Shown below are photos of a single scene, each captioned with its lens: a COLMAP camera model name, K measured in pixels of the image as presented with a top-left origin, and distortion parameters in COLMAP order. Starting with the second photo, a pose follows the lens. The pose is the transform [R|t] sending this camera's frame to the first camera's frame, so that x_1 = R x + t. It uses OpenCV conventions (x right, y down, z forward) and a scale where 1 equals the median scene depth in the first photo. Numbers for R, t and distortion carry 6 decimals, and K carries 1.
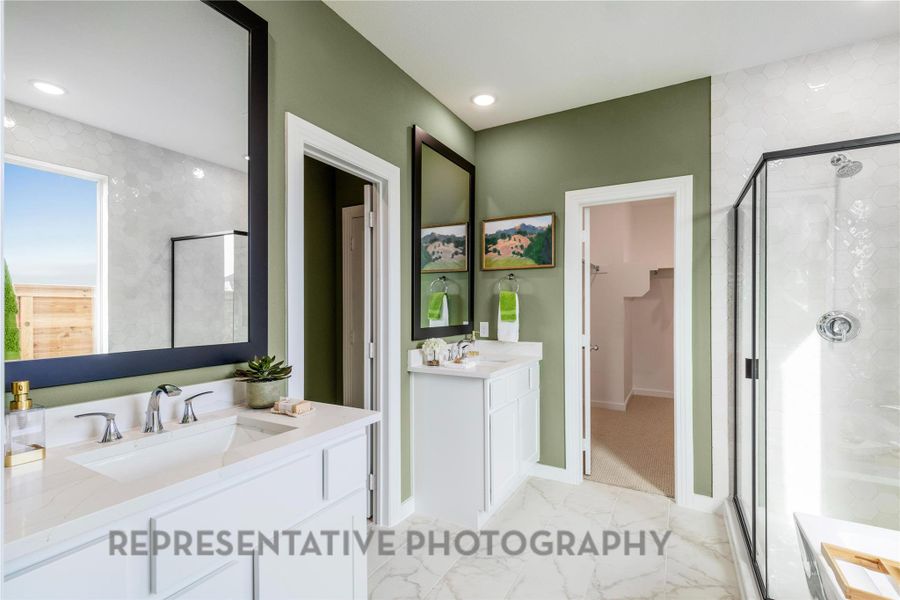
lens RADIAL K [[401.4, 0, 454.8], [0, 401.4, 308.3], [0, 0, 1]] dist [0.002057, -0.000484]
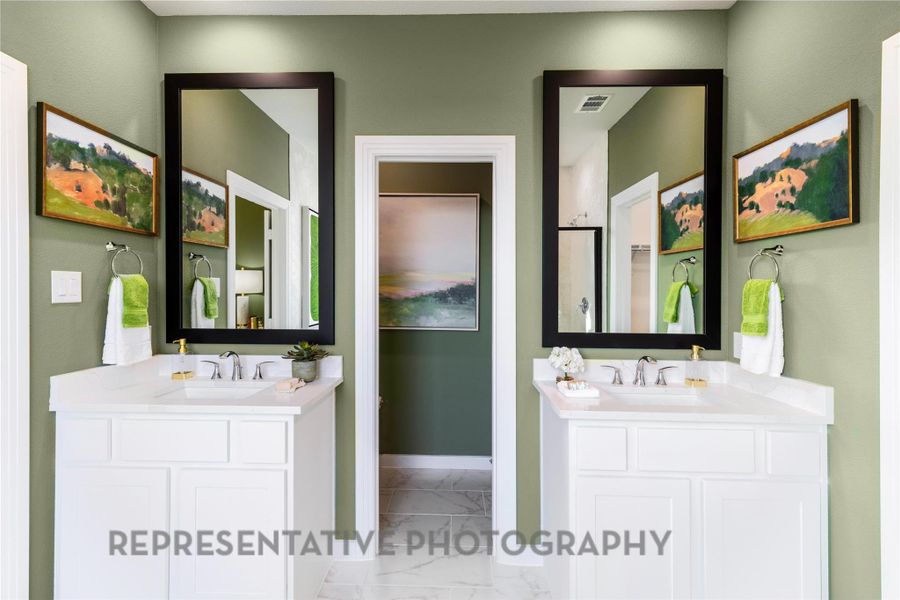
lens RADIAL K [[424.9, 0, 449.0], [0, 424.9, 294.2], [0, 0, 1]] dist [-0.001016, -0.000432]
pose [[0.461344, 0.009414, -0.887171, 0.453197], [-0.010172, 0.999934, 0.005321, -0.021316], [0.887163, 0.006570, 0.461410, 0.380078]]
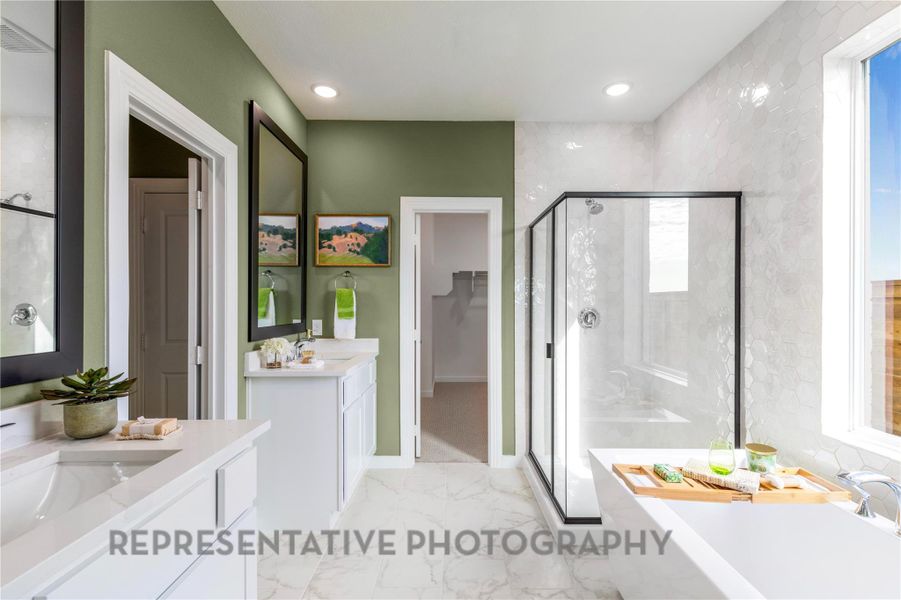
lens RADIAL K [[398.7, 0, 454.5], [0, 398.7, 305.5], [0, 0, 1]] dist [-0.000678, -0.000218]
pose [[0.869937, 0.000171, 0.493163, -0.121532], [-0.000159, 1.000000, -0.000067, 0.000280], [-0.493163, -0.000020, 0.869937, 0.004569]]
